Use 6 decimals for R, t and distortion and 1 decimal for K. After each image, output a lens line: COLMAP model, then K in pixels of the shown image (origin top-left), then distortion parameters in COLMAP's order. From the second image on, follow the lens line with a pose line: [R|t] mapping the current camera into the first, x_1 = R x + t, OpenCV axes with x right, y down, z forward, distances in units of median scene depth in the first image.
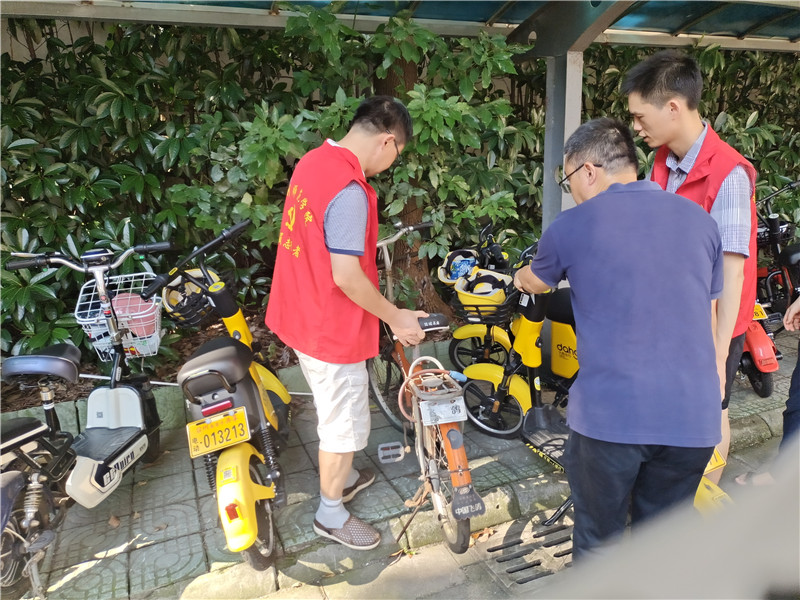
lens RADIAL K [[521.6, 0, 357.2], [0, 521.6, 298.9], [0, 0, 1]] dist [0.013871, -0.016076]
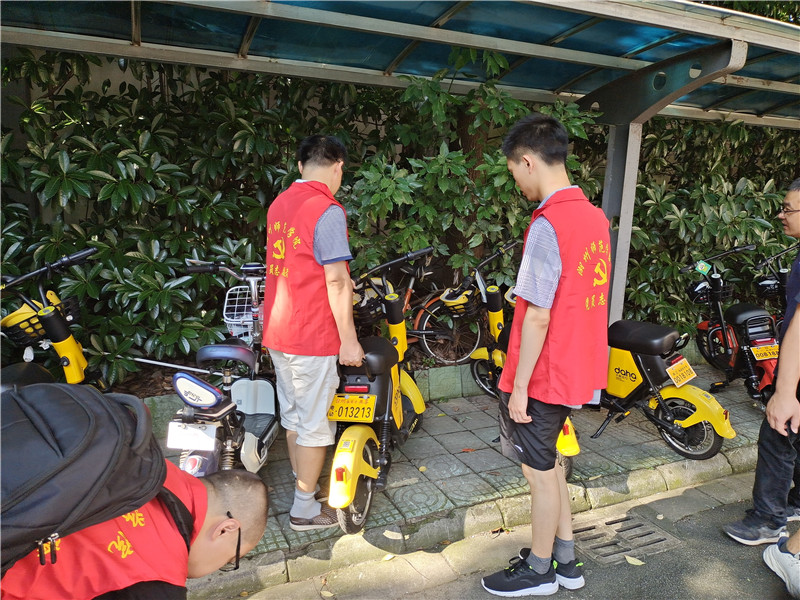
lens RADIAL K [[518.1, 0, 363.0], [0, 518.1, 300.5], [0, 0, 1]] dist [-0.002064, -0.005637]
pose [[0.997807, 0.063142, 0.019880, -0.250396], [-0.062064, 0.996778, -0.050819, 0.036255], [-0.023025, 0.049473, 0.998510, -0.178437]]
